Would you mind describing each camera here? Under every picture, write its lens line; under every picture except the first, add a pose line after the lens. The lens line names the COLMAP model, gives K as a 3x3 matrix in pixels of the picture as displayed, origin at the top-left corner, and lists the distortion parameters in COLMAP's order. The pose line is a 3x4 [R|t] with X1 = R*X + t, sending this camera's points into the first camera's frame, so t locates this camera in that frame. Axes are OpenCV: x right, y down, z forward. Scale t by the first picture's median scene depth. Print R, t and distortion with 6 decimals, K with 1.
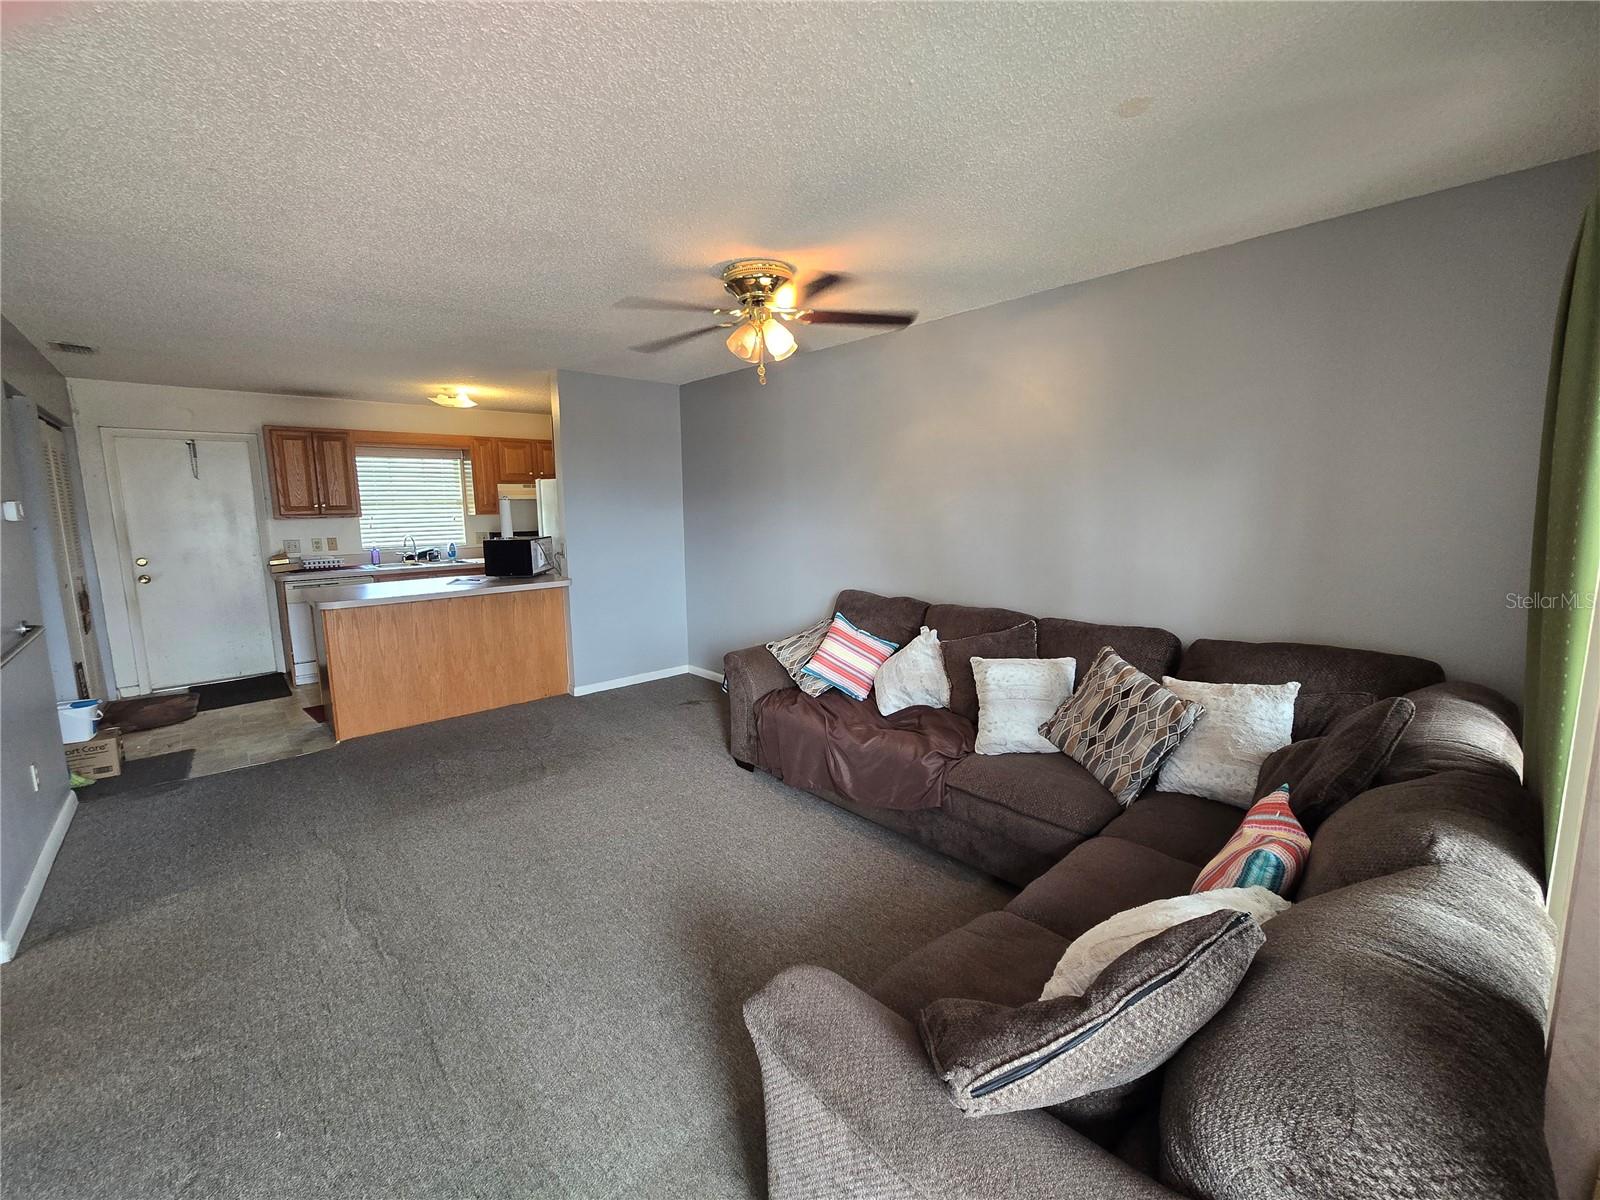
lens RADIAL K [[658.4, 0, 801.3], [0, 658.4, 592.8], [0, 0, 1]] dist [0.001775, -0.000037]
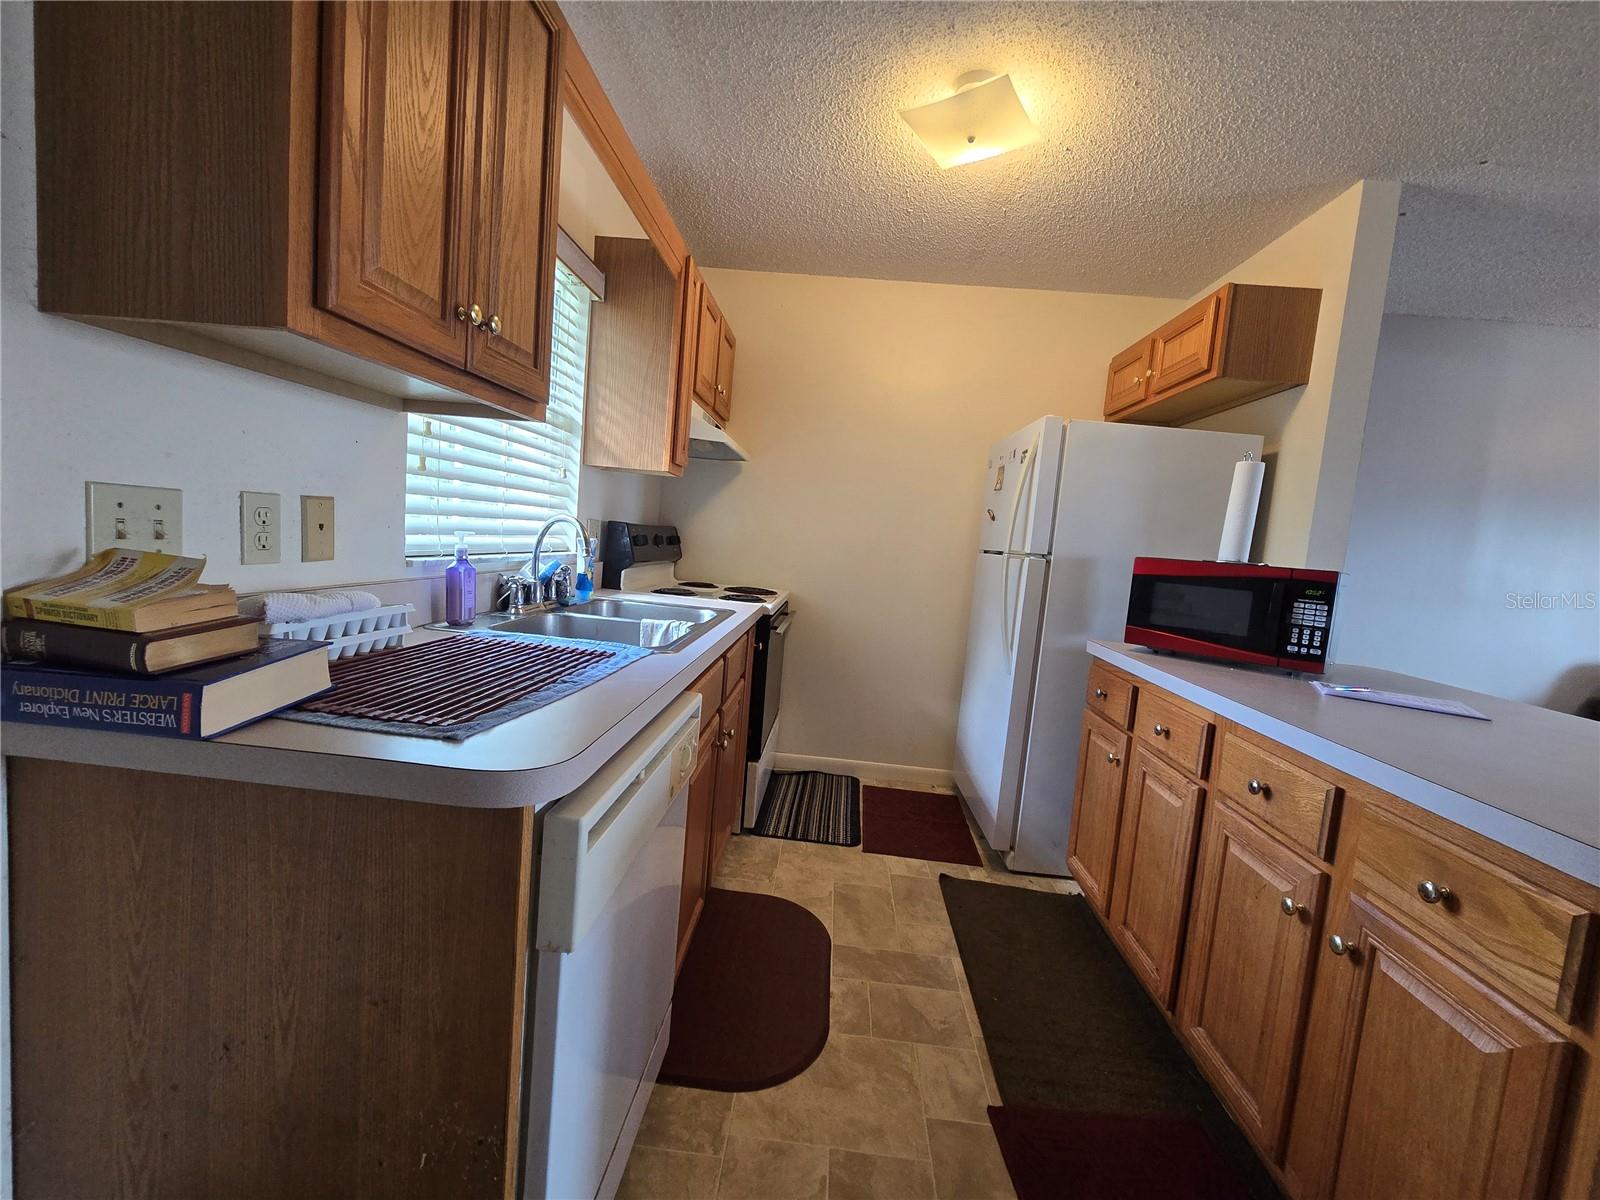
lens RADIAL K [[658.4, 0, 794.6], [0, 658.4, 594.0], [0, 0, 1]] dist [0.001775, -0.000037]
pose [[0.729991, 0.016893, 0.683248, -0.781322], [0.000068, 0.999693, -0.024791, -0.052265], [-0.683457, 0.018144, 0.729766, 0.802015]]
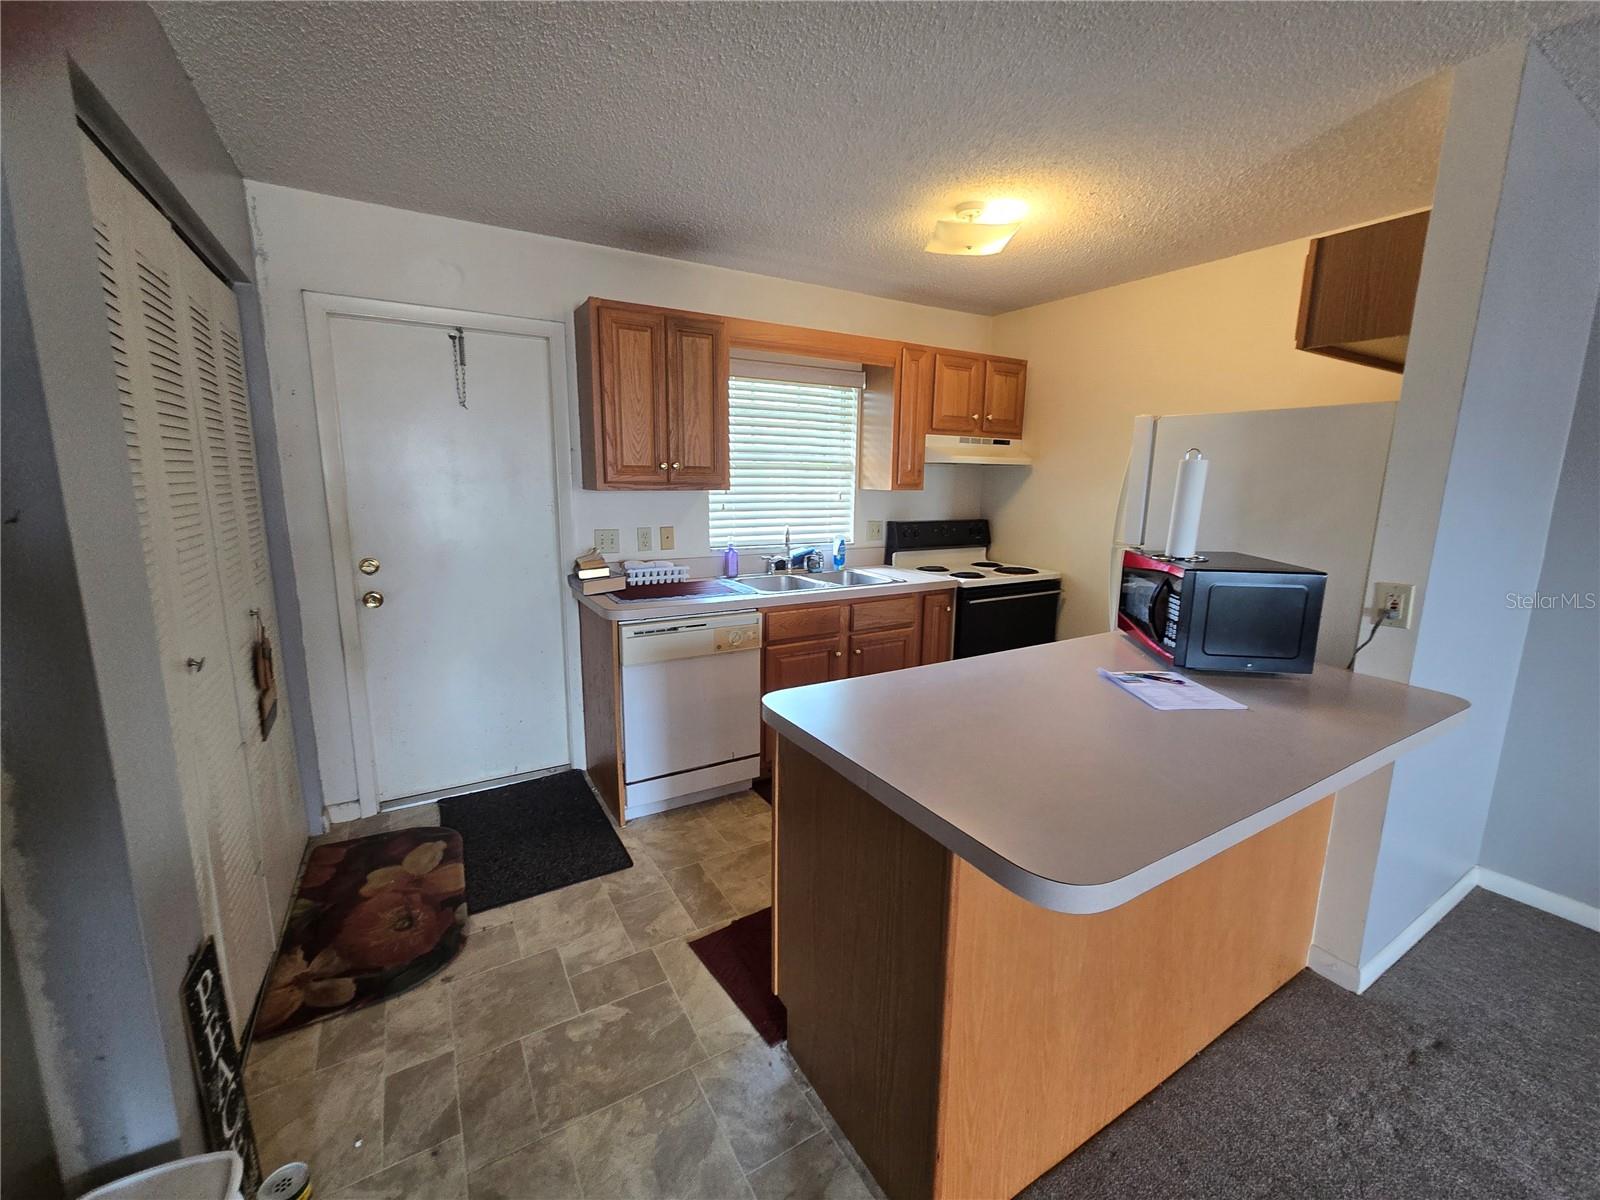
lens RADIAL K [[658.4, 0, 800.9], [0, 658.4, 596.4], [0, 0, 1]] dist [0.001775, -0.000037]
pose [[0.978011, 0.065905, -0.197868, -0.519009], [-0.056809, 0.997066, 0.051304, -0.063016], [0.200668, -0.038936, 0.978885, 0.514429]]
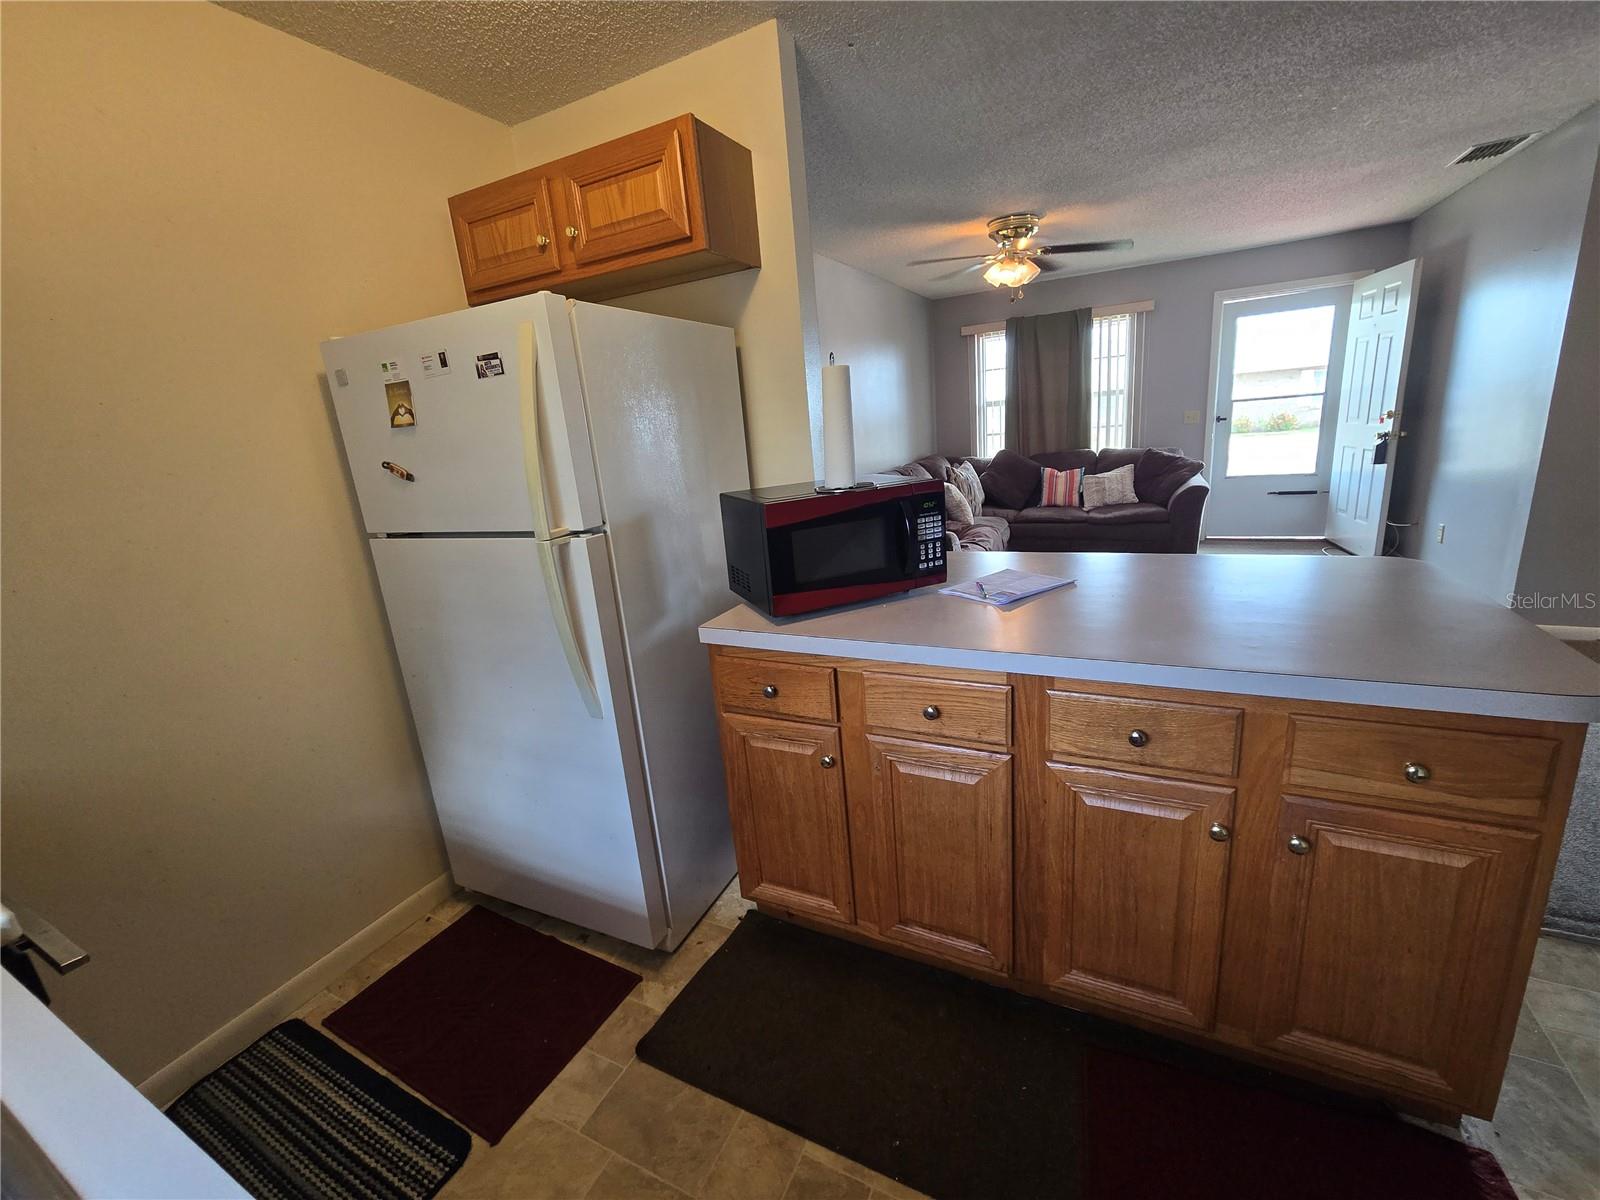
lens RADIAL K [[658.4, 0, 792.1], [0, 658.4, 592.1], [0, 0, 1]] dist [0.001775, -0.000037]
pose [[-0.339681, -0.196771, 0.919727, -0.658536], [0.222995, 0.933140, 0.281999, -0.119035], [-0.913723, 0.300884, -0.273090, 1.003201]]
